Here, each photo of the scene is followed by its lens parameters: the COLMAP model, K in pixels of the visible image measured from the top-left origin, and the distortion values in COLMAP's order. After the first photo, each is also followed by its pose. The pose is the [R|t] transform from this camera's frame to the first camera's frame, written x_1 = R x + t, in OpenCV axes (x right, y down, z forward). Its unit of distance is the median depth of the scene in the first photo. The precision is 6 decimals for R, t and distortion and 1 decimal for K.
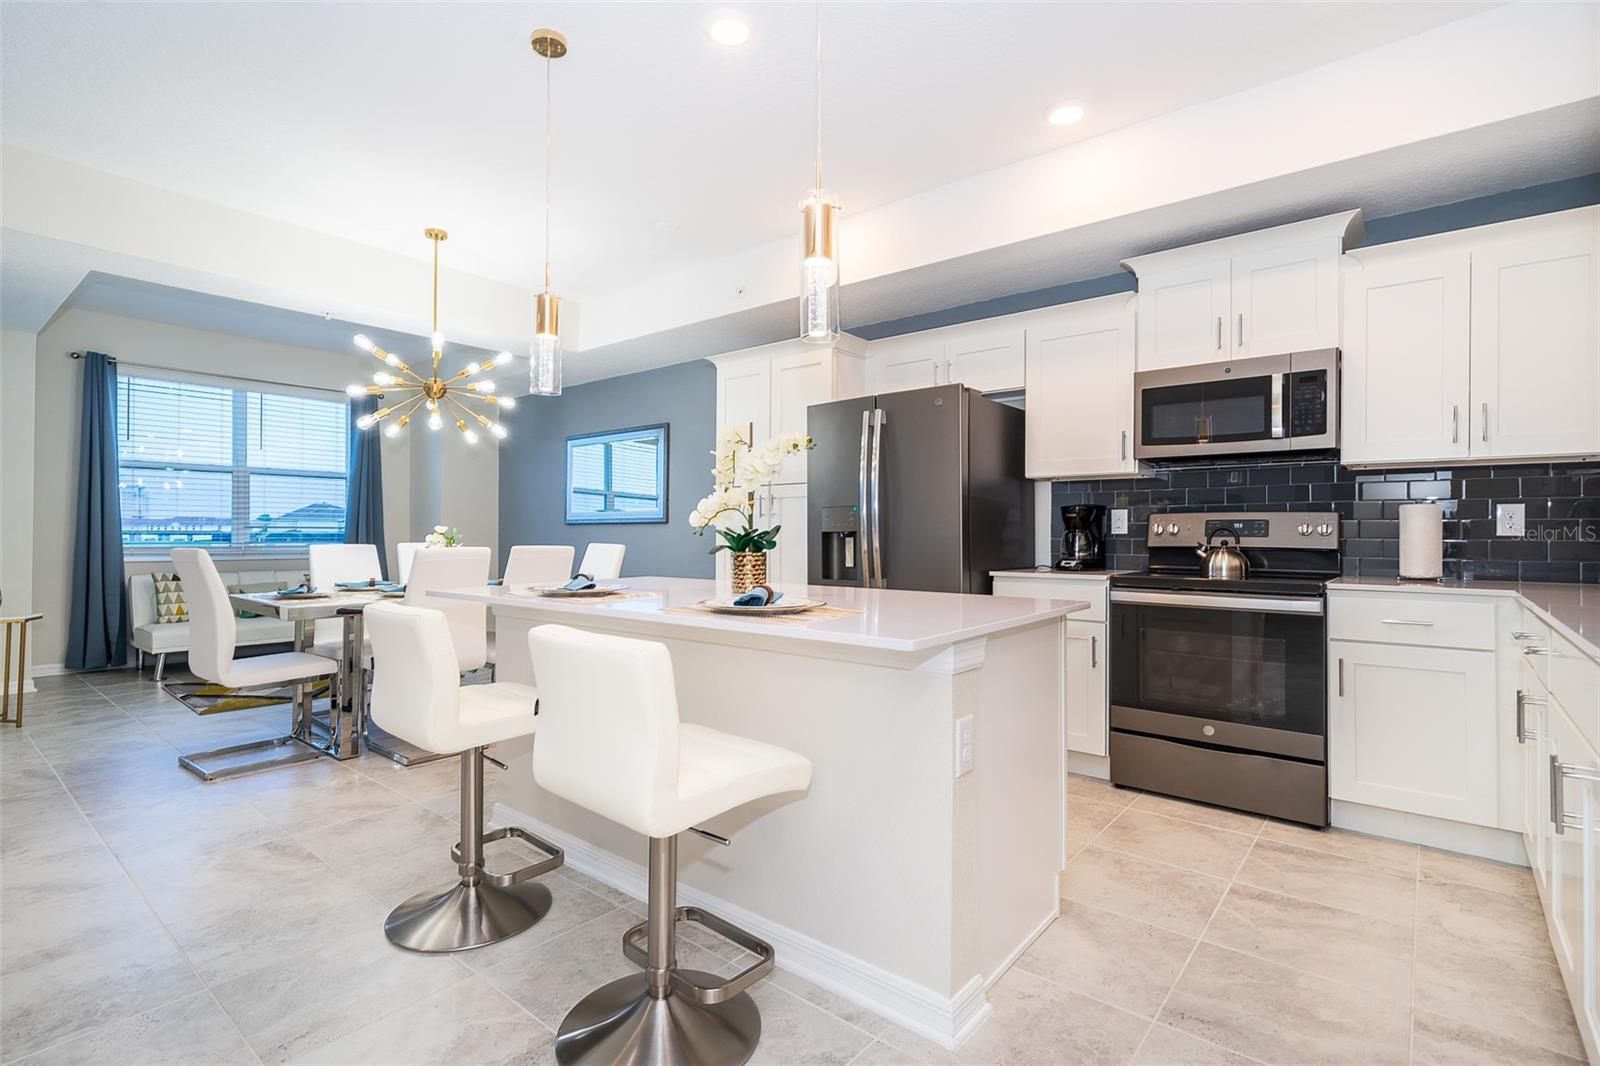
lens RADIAL K [[759.9, 0, 790.8], [0, 759.9, 526.8], [0, 0, 1]] dist [0.002888, -0.002501]
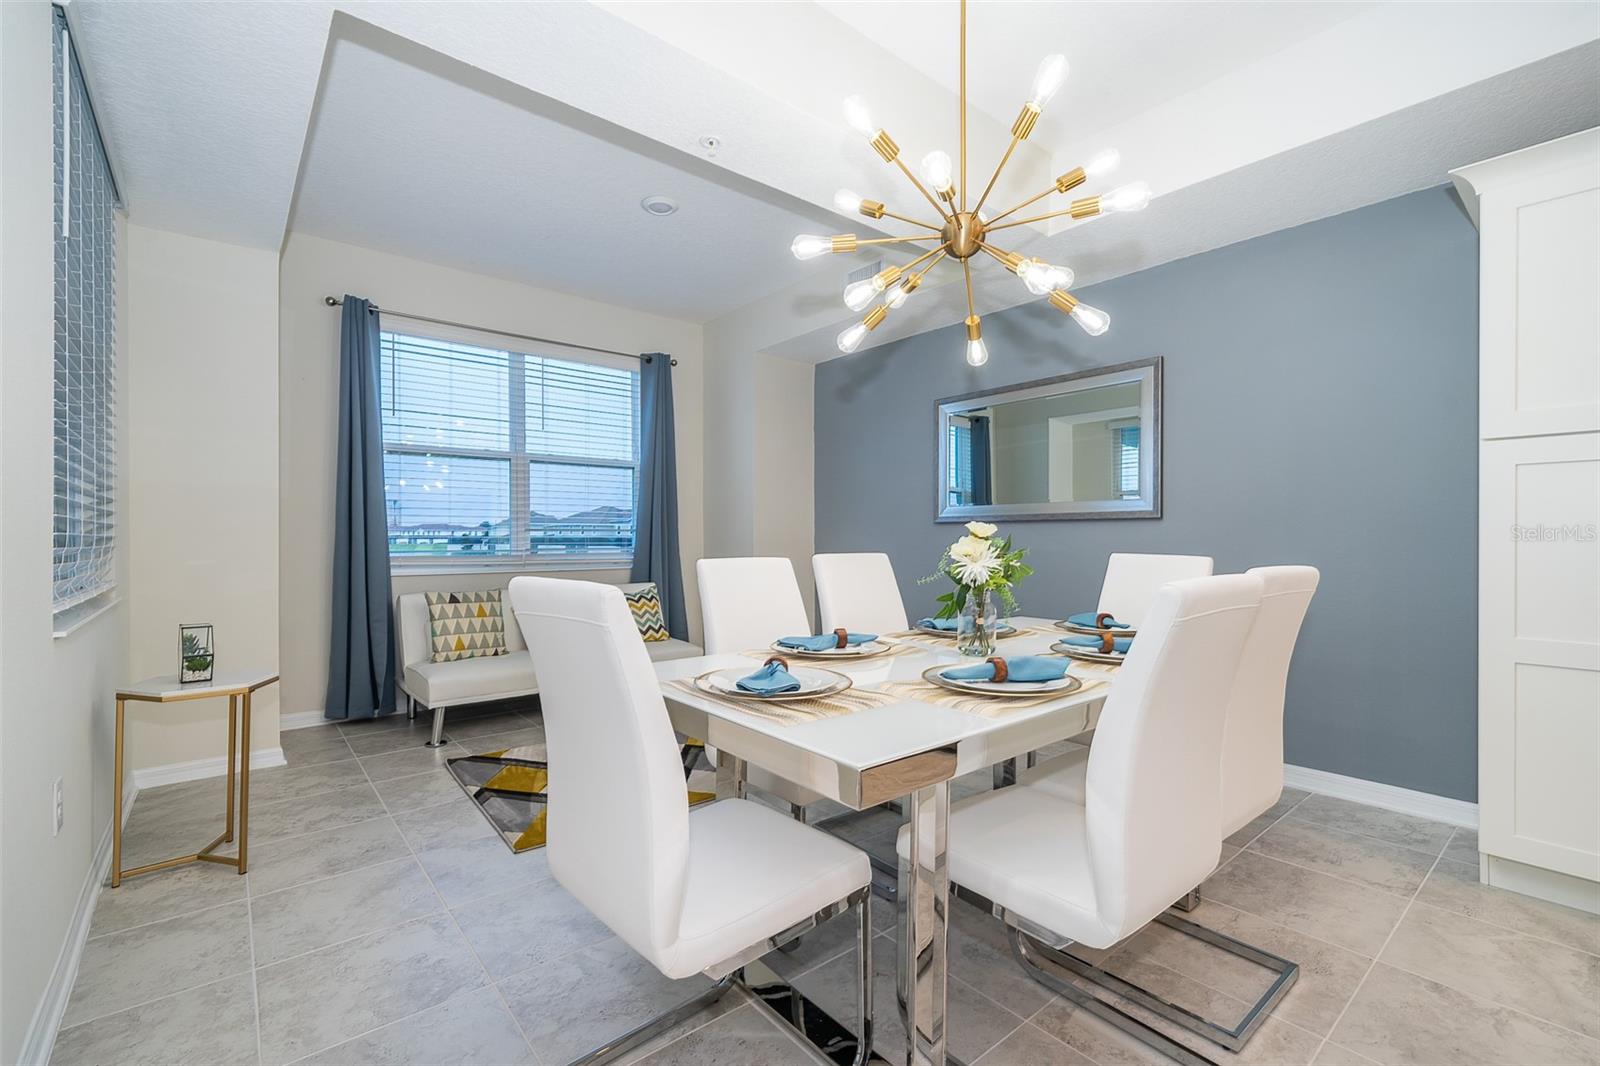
lens RADIAL K [[700.4, 0, 797.0], [0, 700.4, 542.1], [0, 0, 1]] dist [-0.001797, 0.000449]
pose [[0.982489, -0.001074, -0.186318, -0.376518], [0.004136, 0.999863, 0.016049, 0.002995], [0.186275, -0.016539, 0.982358, 0.420606]]
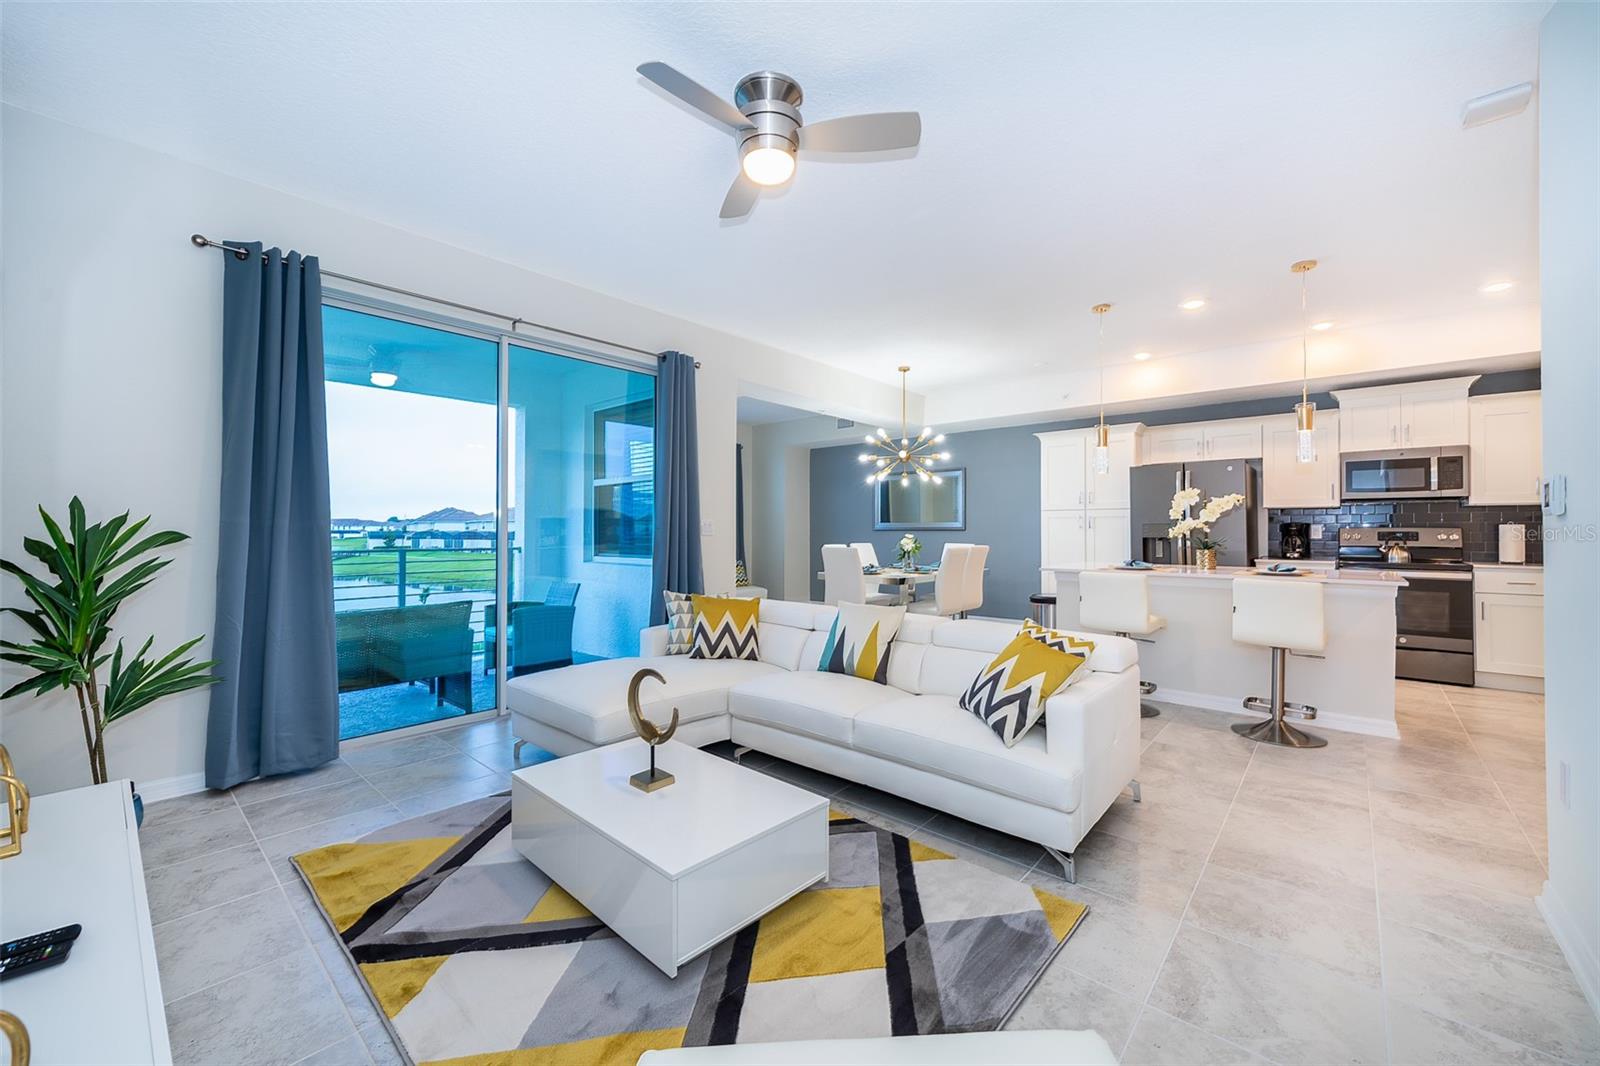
lens RADIAL K [[616.3, 0, 795.0], [0, 616.3, 527.4], [0, 0, 1]] dist [-0.006236, 0.000734]
pose [[0.999463, -0.000260, -0.032755, -0.521147], [0.000282, 1.000000, 0.000657, -0.013307], [0.032755, -0.000666, 0.999463, -0.342300]]
